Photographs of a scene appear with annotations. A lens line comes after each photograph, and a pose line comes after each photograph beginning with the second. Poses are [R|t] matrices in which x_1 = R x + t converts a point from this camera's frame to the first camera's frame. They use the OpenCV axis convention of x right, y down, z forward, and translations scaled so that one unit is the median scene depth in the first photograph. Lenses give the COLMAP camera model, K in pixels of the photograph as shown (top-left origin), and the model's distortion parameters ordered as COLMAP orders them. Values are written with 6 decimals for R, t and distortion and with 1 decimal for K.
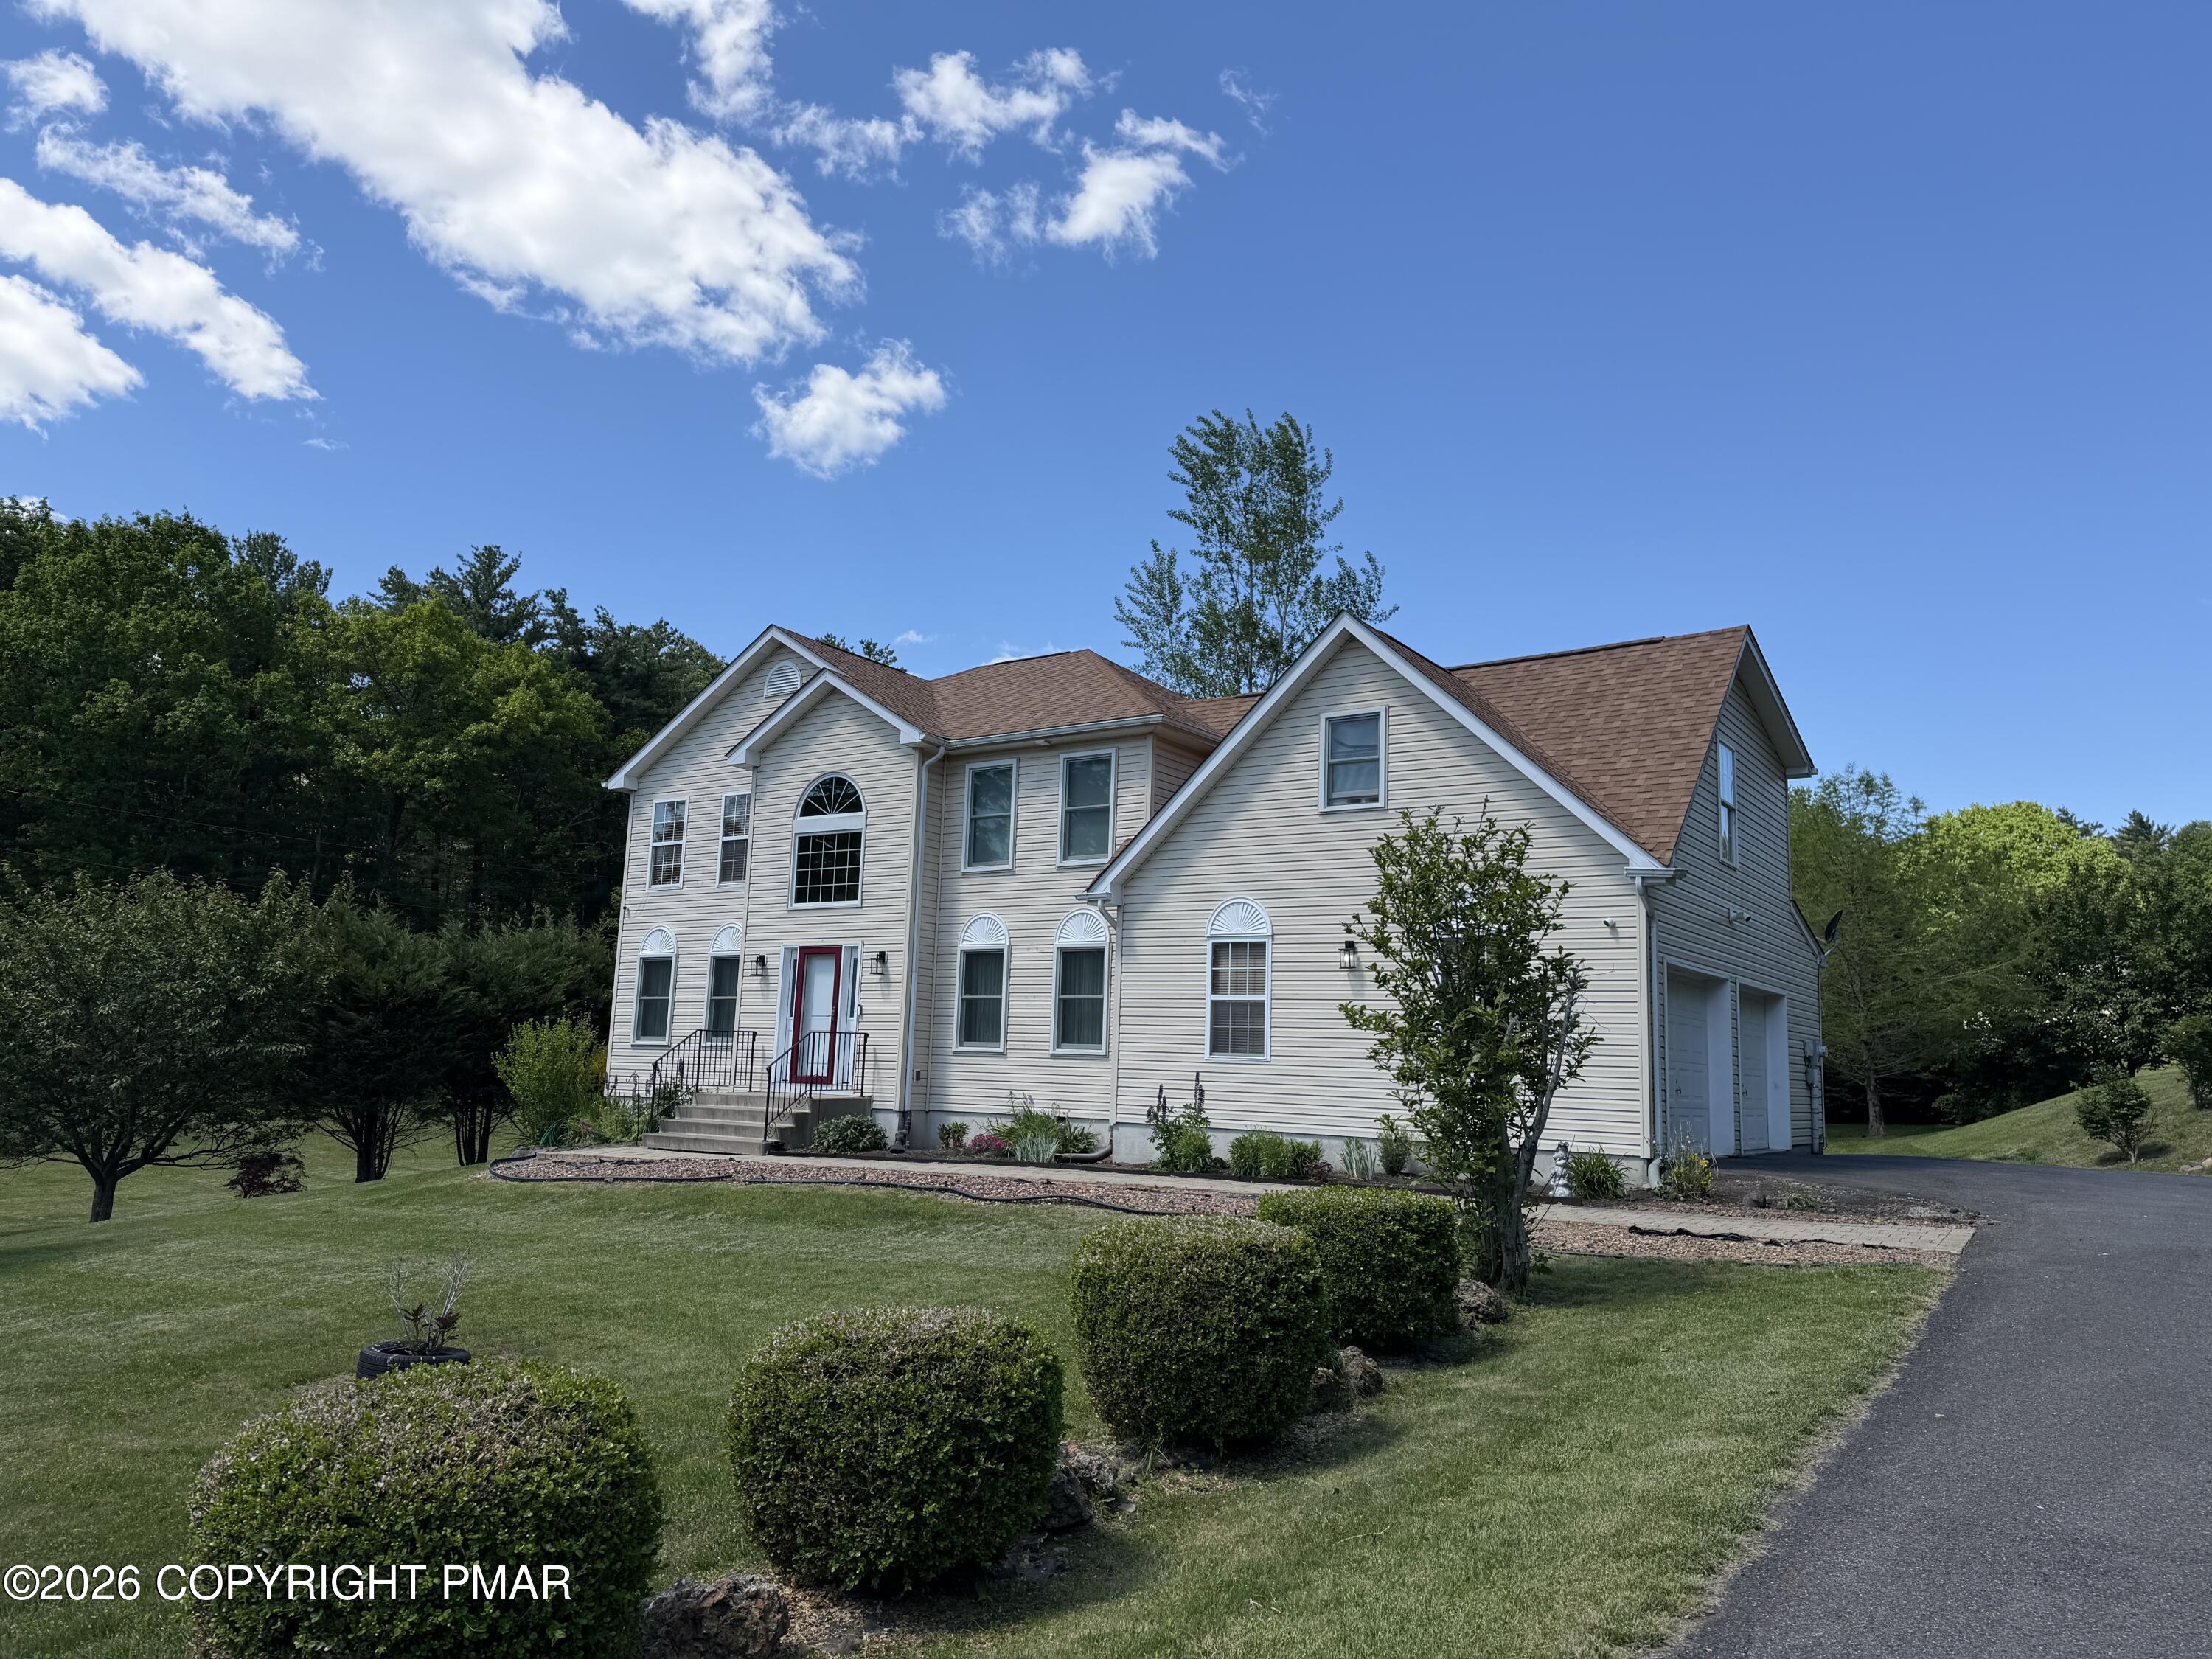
lens RADIAL K [[1554.6, 0, 1096.2], [0, 1554.6, 828.1], [0, 0, 1]] dist [0.091093, -0.093325]
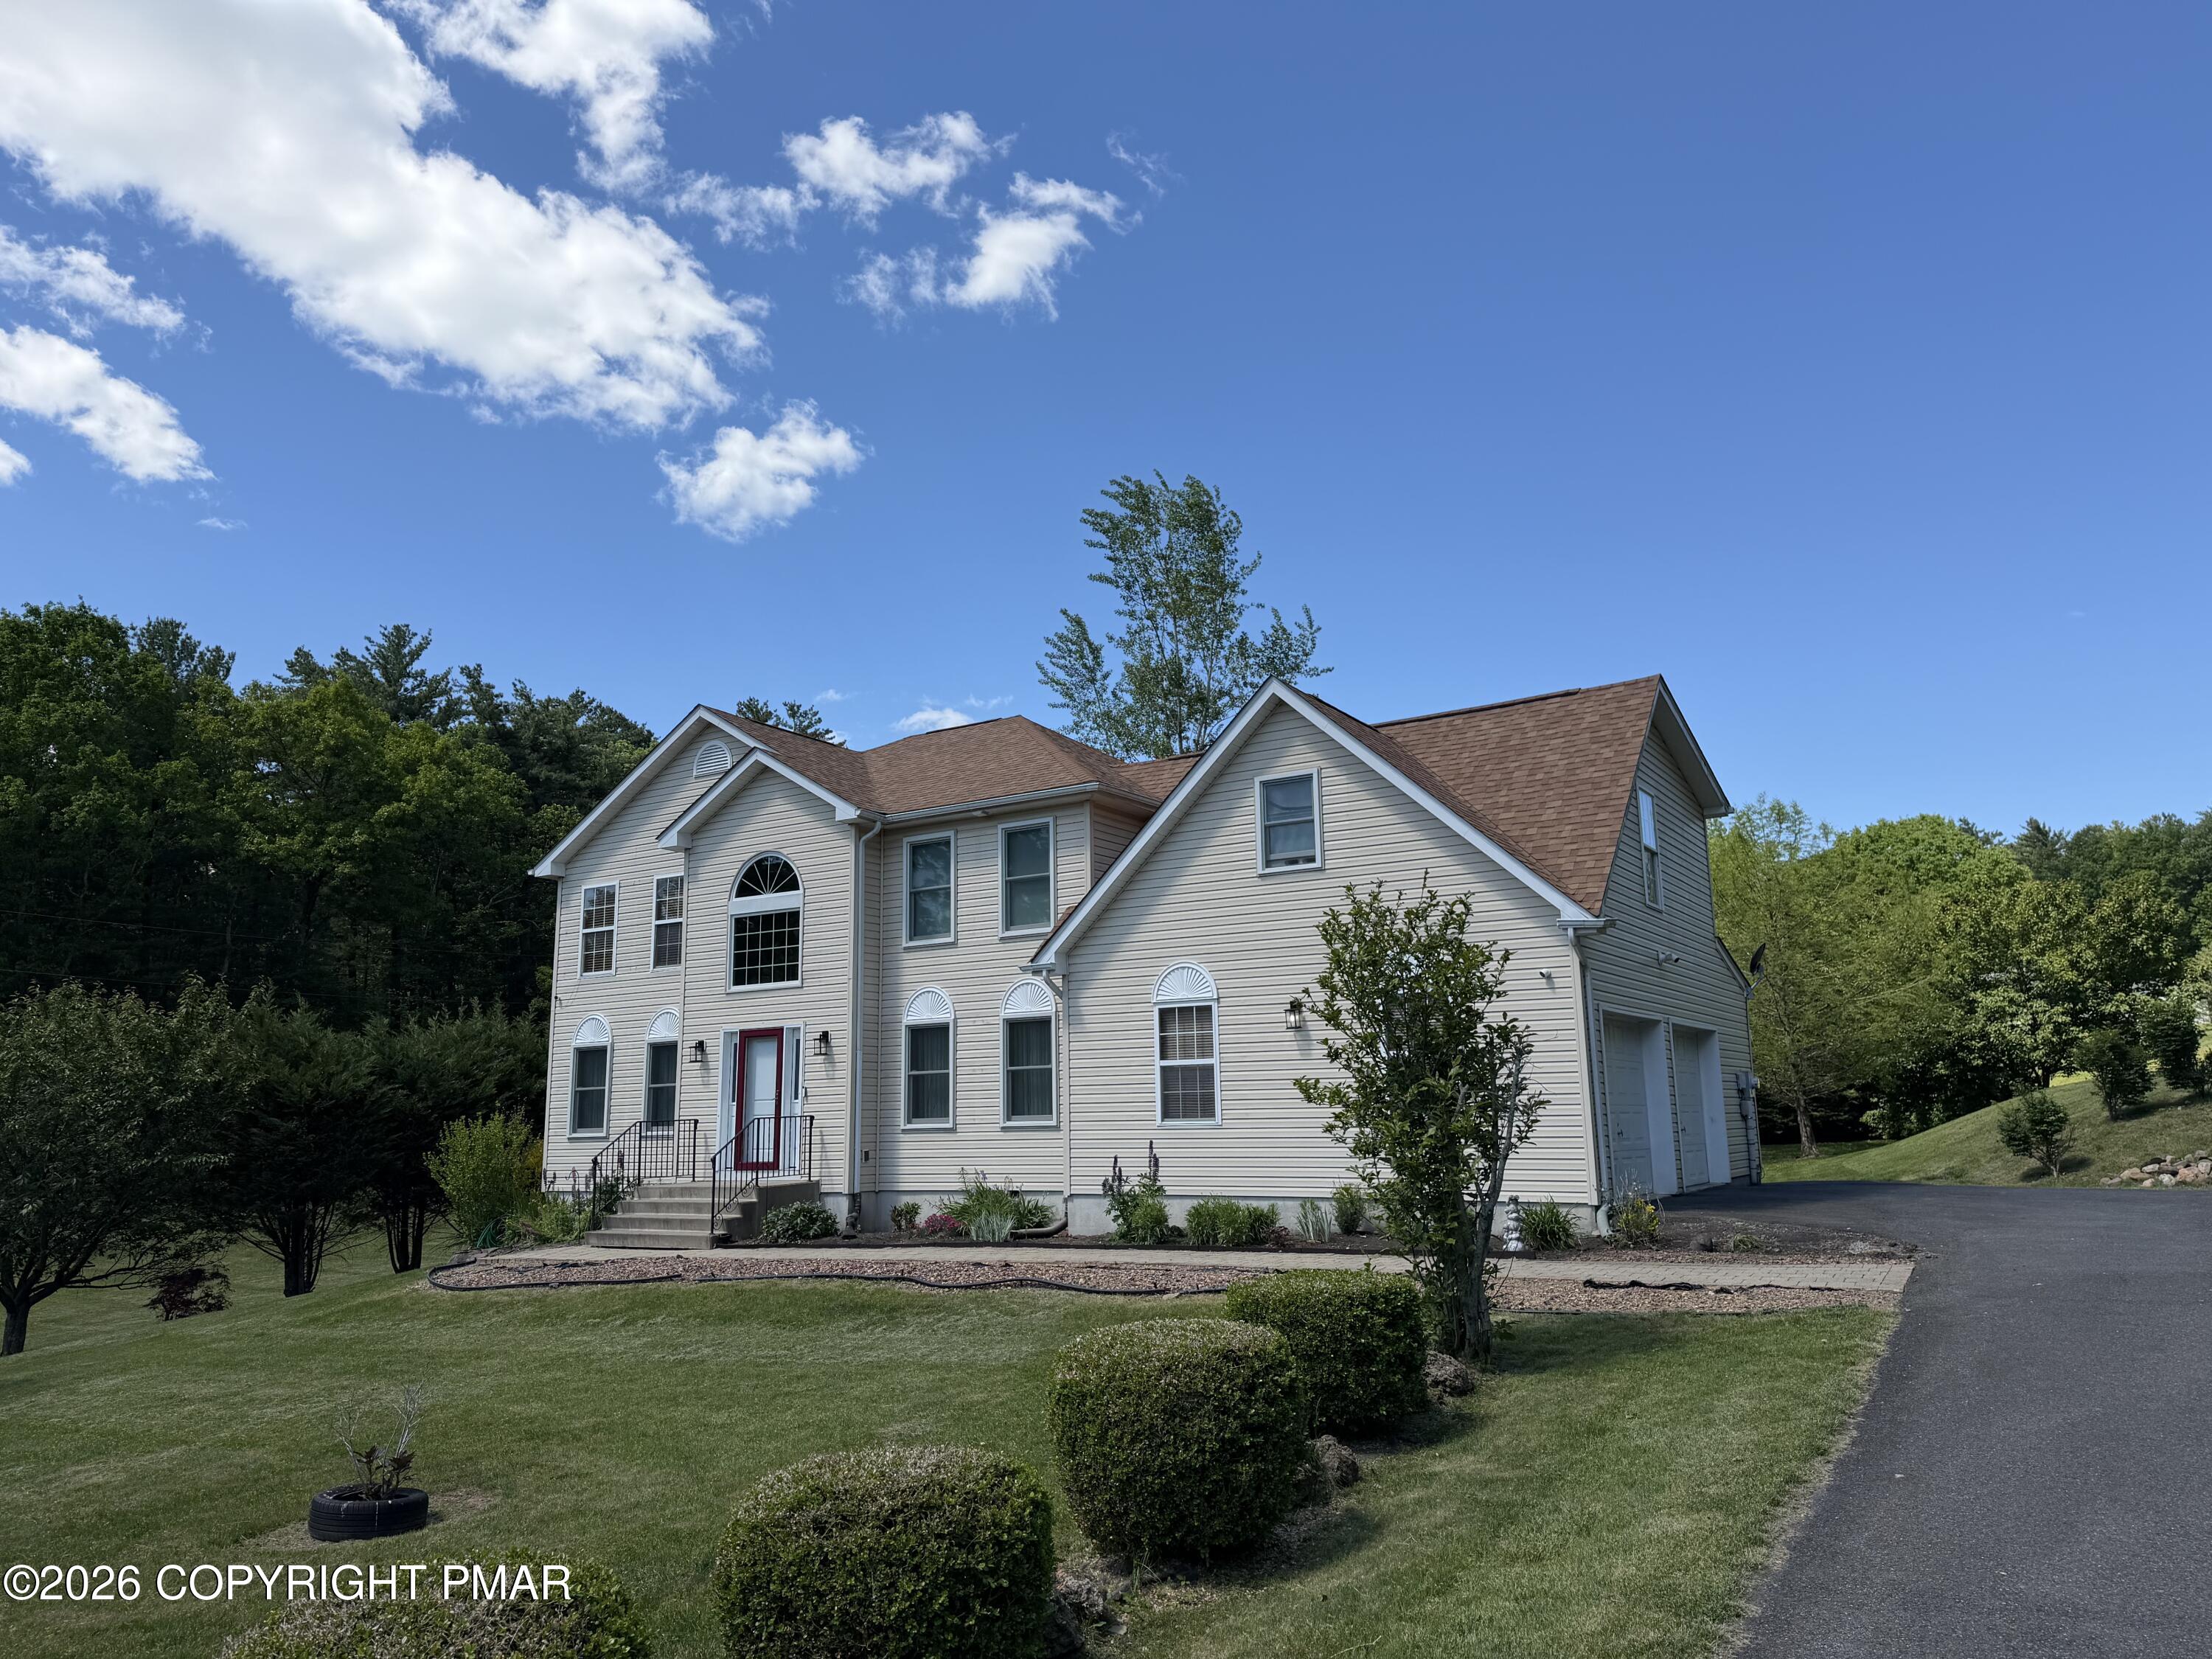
lens RADIAL K [[1554.6, 0, 1105.5], [0, 1554.6, 829.5], [0, 0, 1]] dist [0.091093, -0.093325]
pose [[0.997556, -0.047303, 0.051432, -0.004254], [0.048764, 0.998431, -0.027523, -0.012691], [-0.050050, 0.029964, 0.998297, -0.003943]]
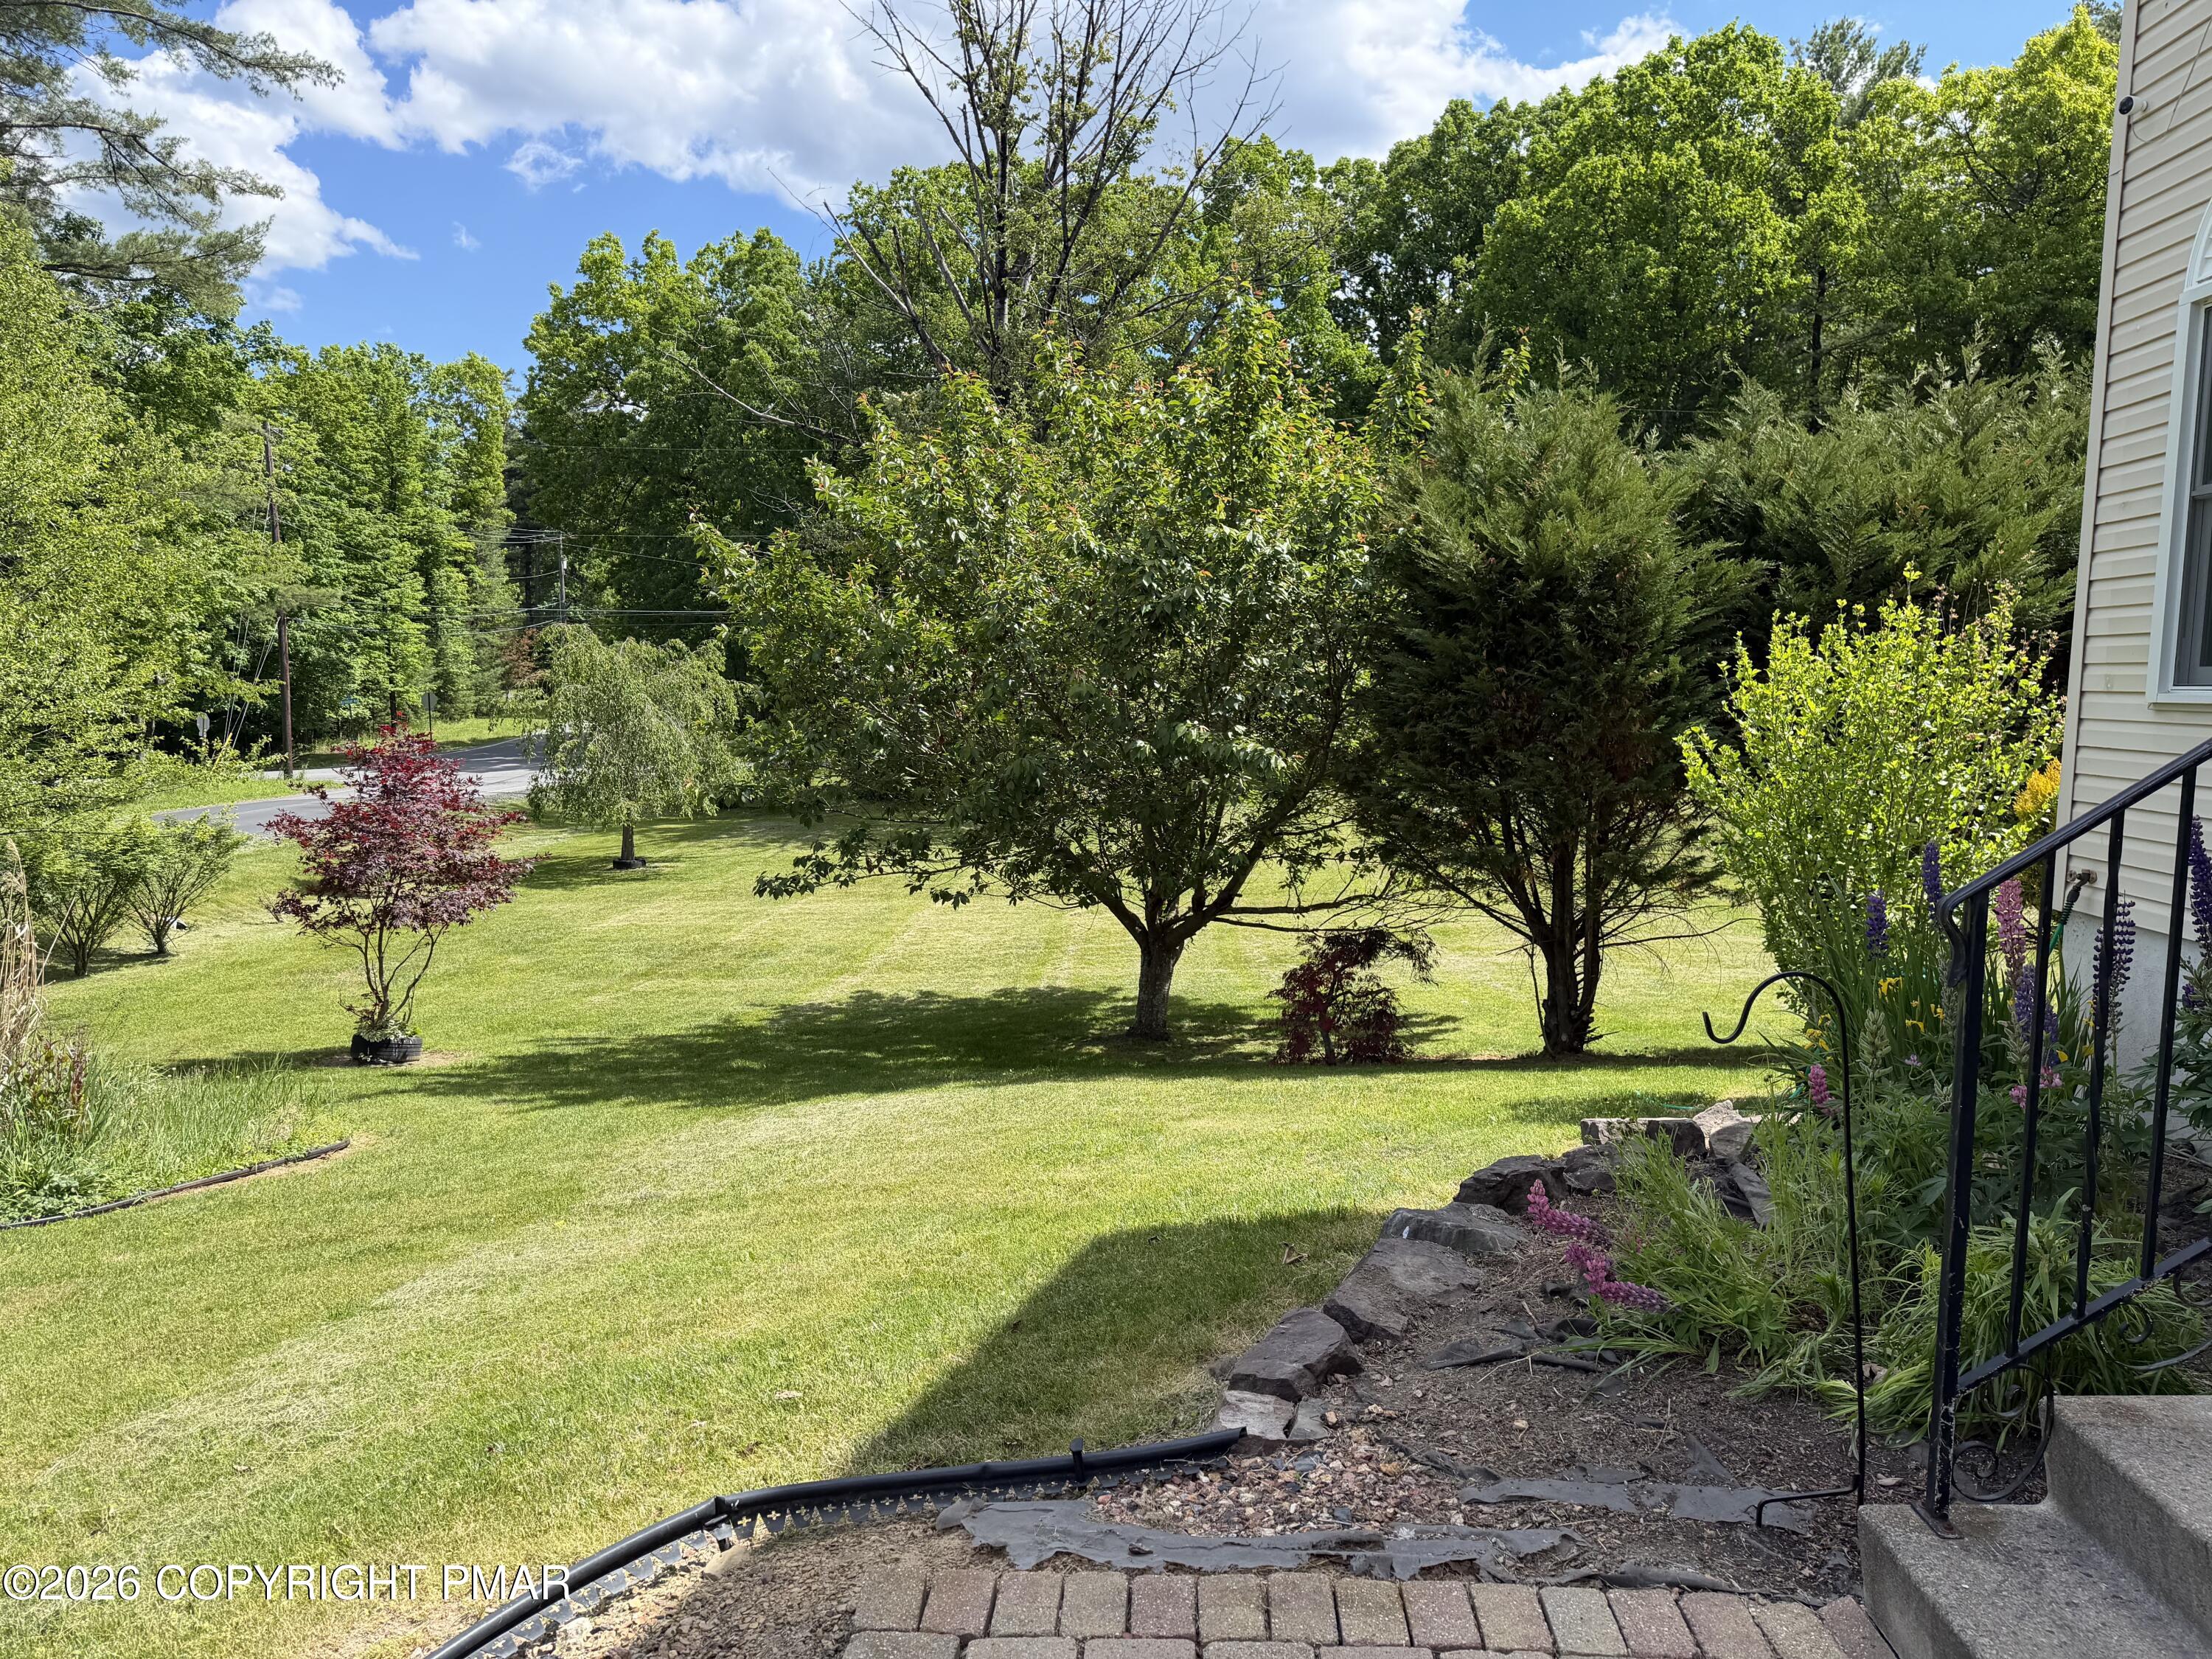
lens RADIAL K [[1554.6, 0, 1113.4], [0, 1554.6, 810.1], [0, 0, 1]] dist [0.091093, -0.093325]
pose [[0.552206, 0.055284, -0.831873, -0.252808], [0.119997, 0.982139, 0.144926, 0.135581], [0.825027, -0.179851, 0.535709, 0.997254]]
